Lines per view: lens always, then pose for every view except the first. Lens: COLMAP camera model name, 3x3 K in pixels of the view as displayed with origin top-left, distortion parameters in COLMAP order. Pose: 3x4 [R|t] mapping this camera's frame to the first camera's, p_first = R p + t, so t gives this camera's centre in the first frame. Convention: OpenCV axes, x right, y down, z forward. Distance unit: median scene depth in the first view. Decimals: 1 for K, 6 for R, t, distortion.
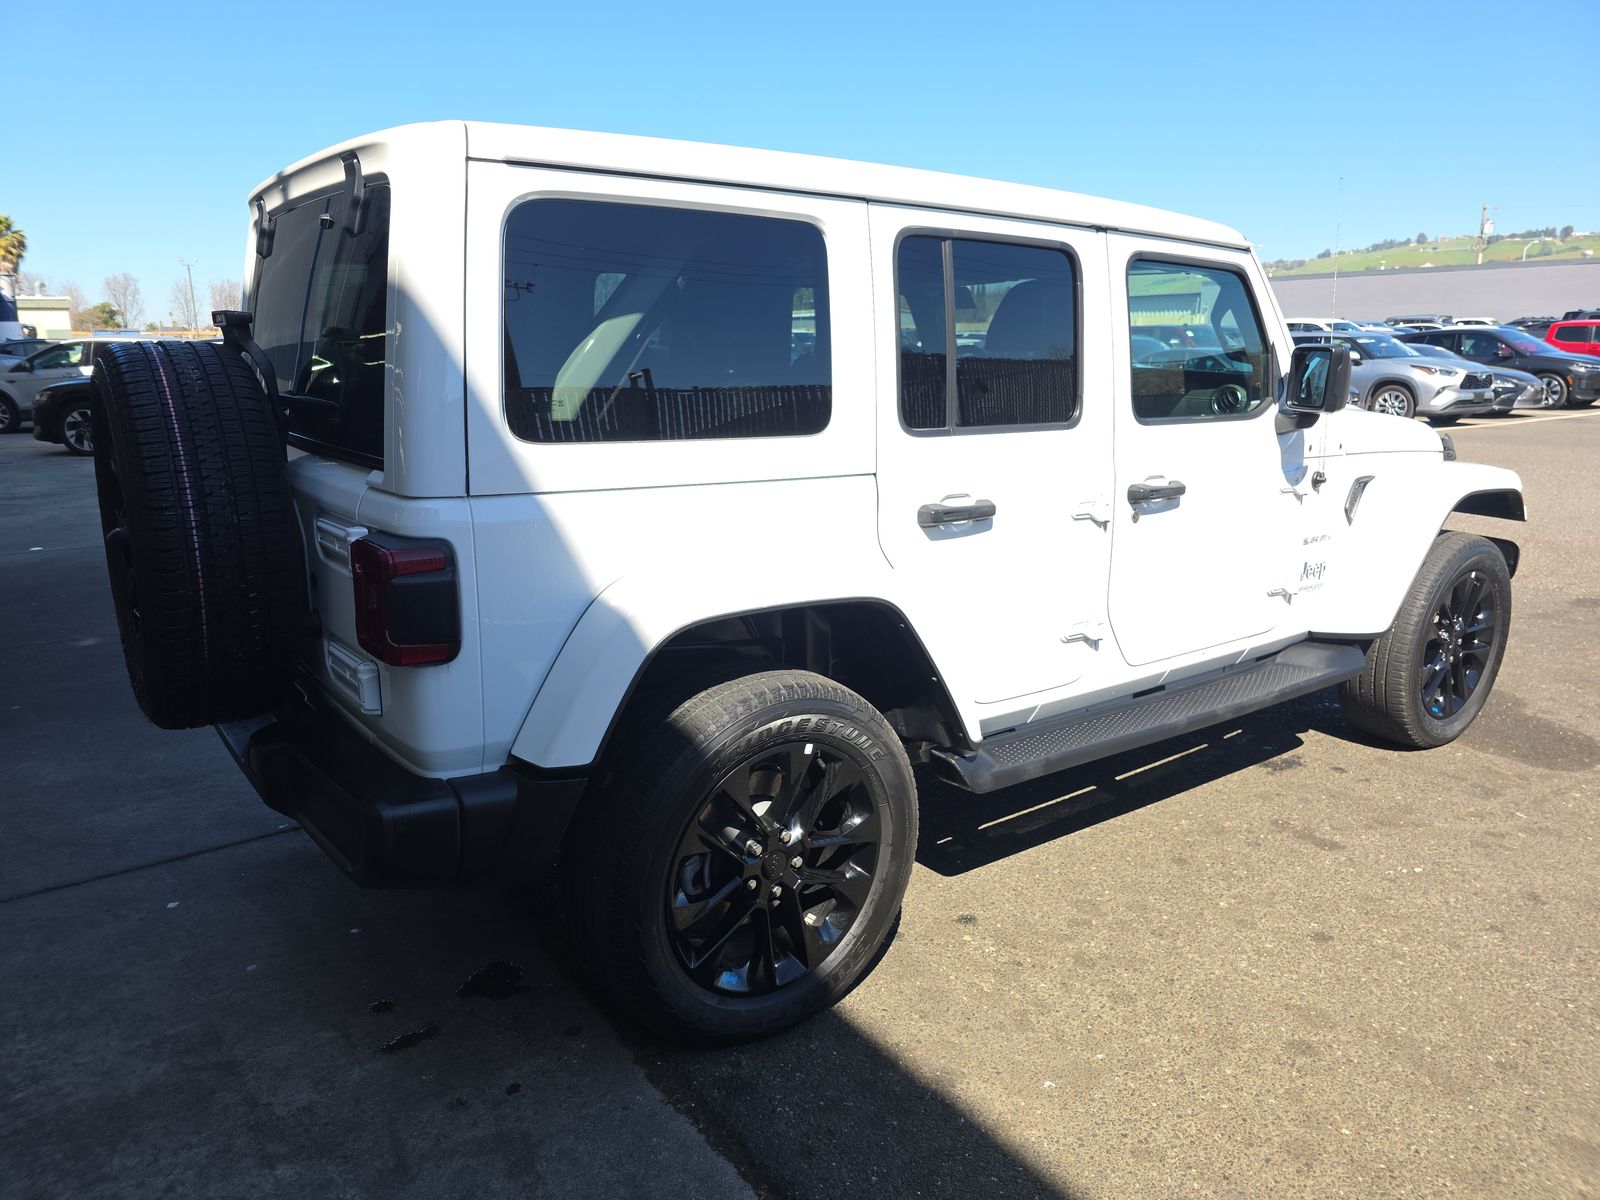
lens RADIAL K [[1095.1, 0, 784.6], [0, 1095.1, 599.1], [0, 0, 1]] dist [0.024272, -0.006444]
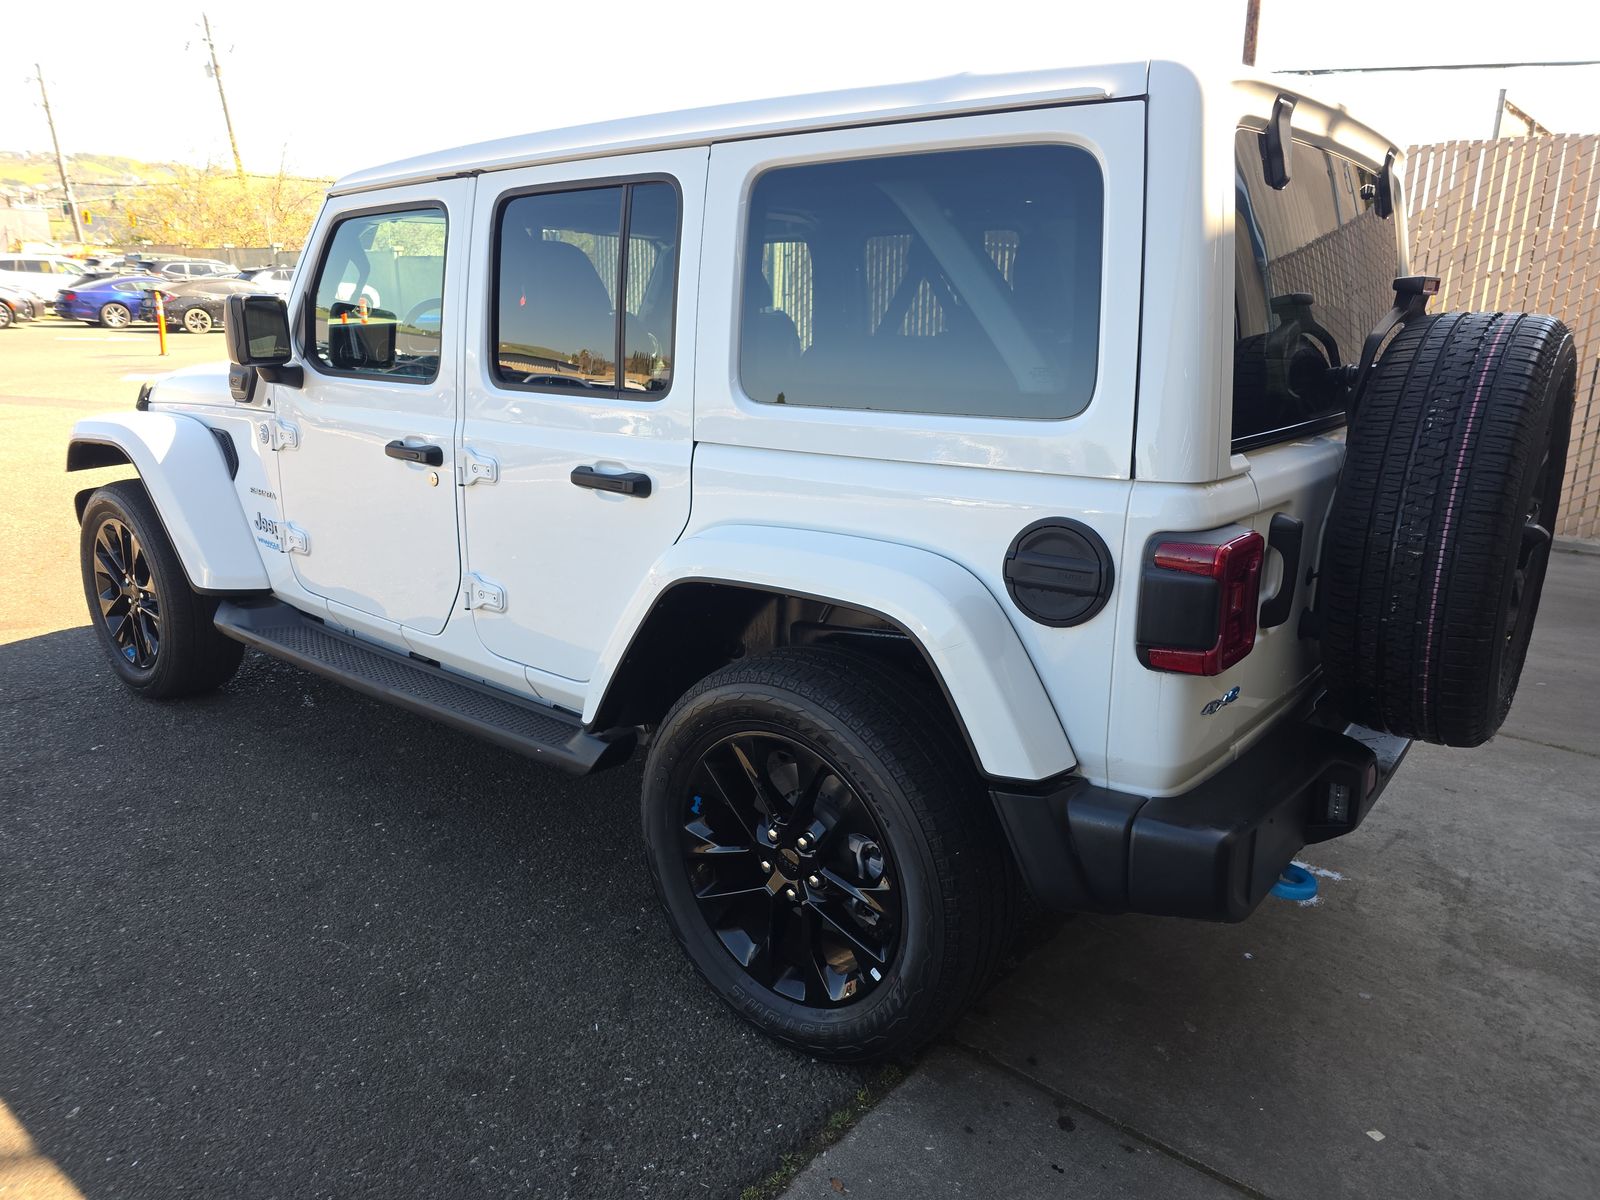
lens RADIAL K [[1095.1, 0, 791.5], [0, 1095.1, 590.0], [0, 0, 1]] dist [0.024272, -0.006444]
pose [[-0.275817, -0.255800, 0.926548, -1.323482], [0.207473, 0.925373, 0.317237, -0.438922], [-0.938552, 0.279733, -0.202162, 1.822516]]
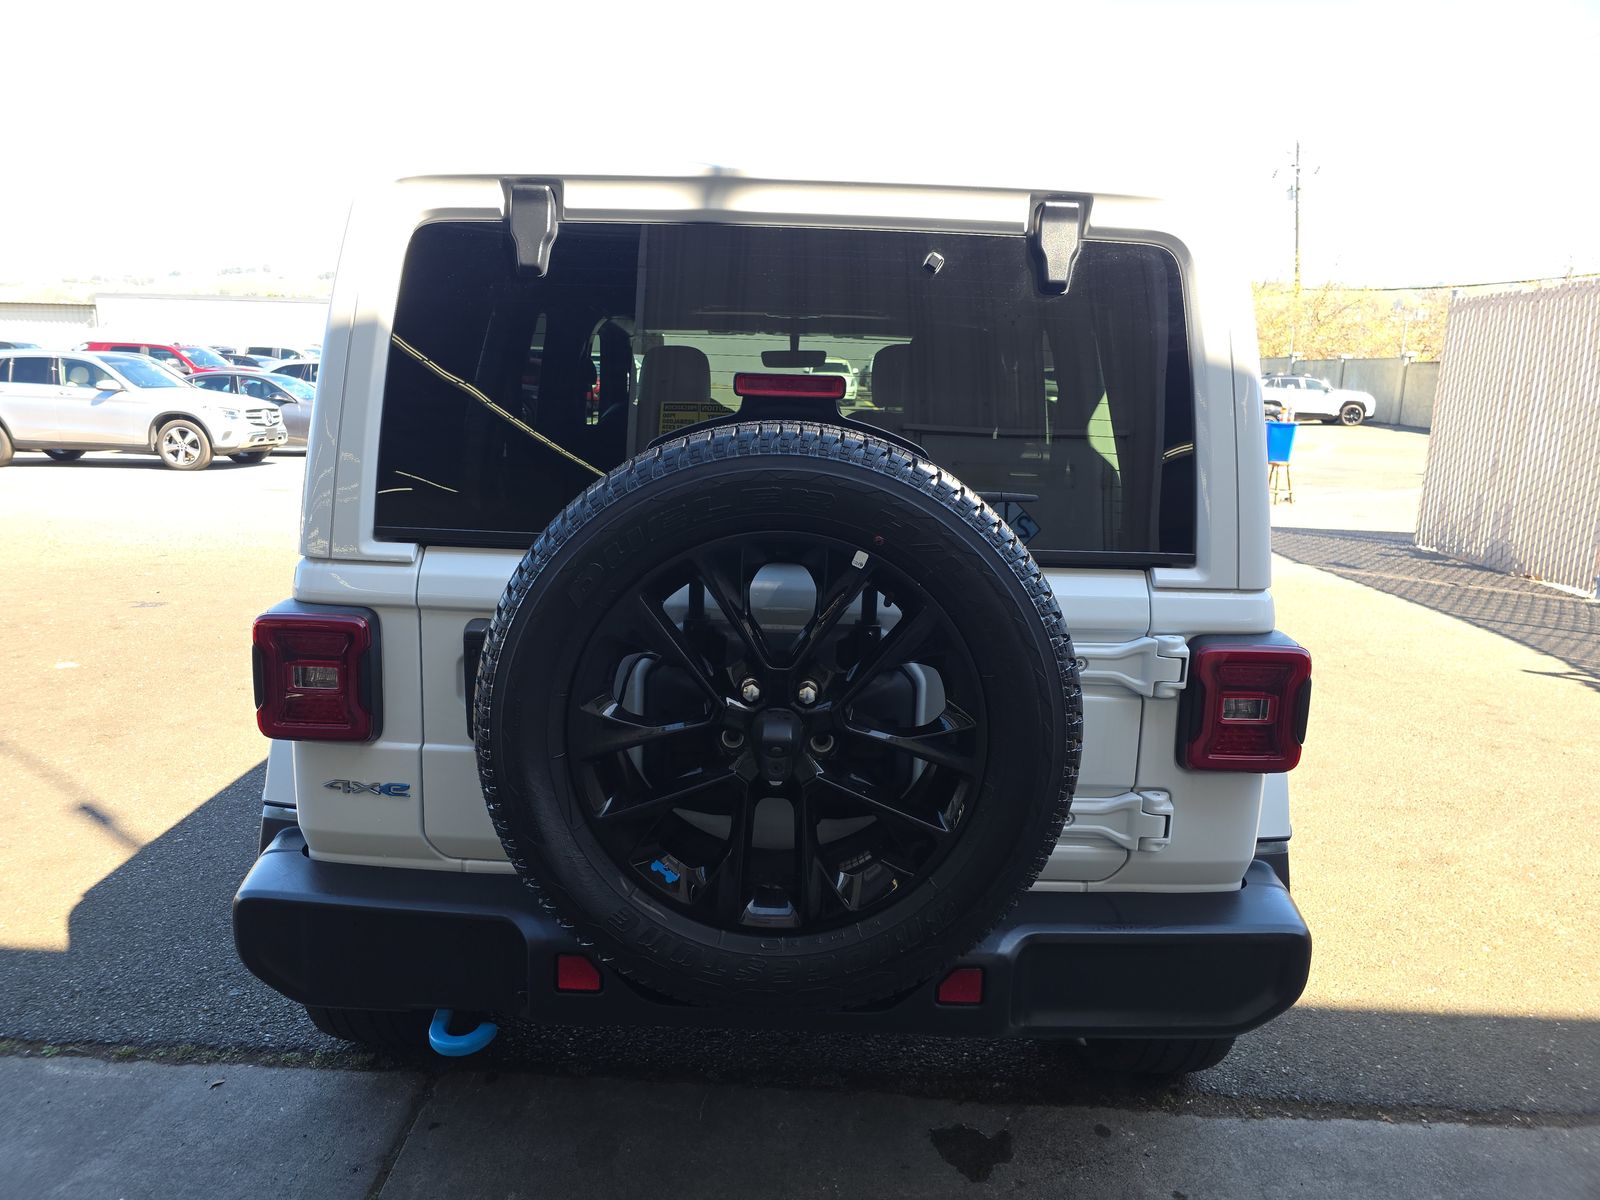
lens RADIAL K [[1095.1, 0, 791.5], [0, 1095.1, 608.0], [0, 0, 1]] dist [0.024272, -0.006444]
pose [[0.582970, -0.152907, 0.797976, -1.122751], [0.162719, 0.984206, 0.069716, -0.176645], [-0.796033, 0.089204, 0.598644, 0.650094]]
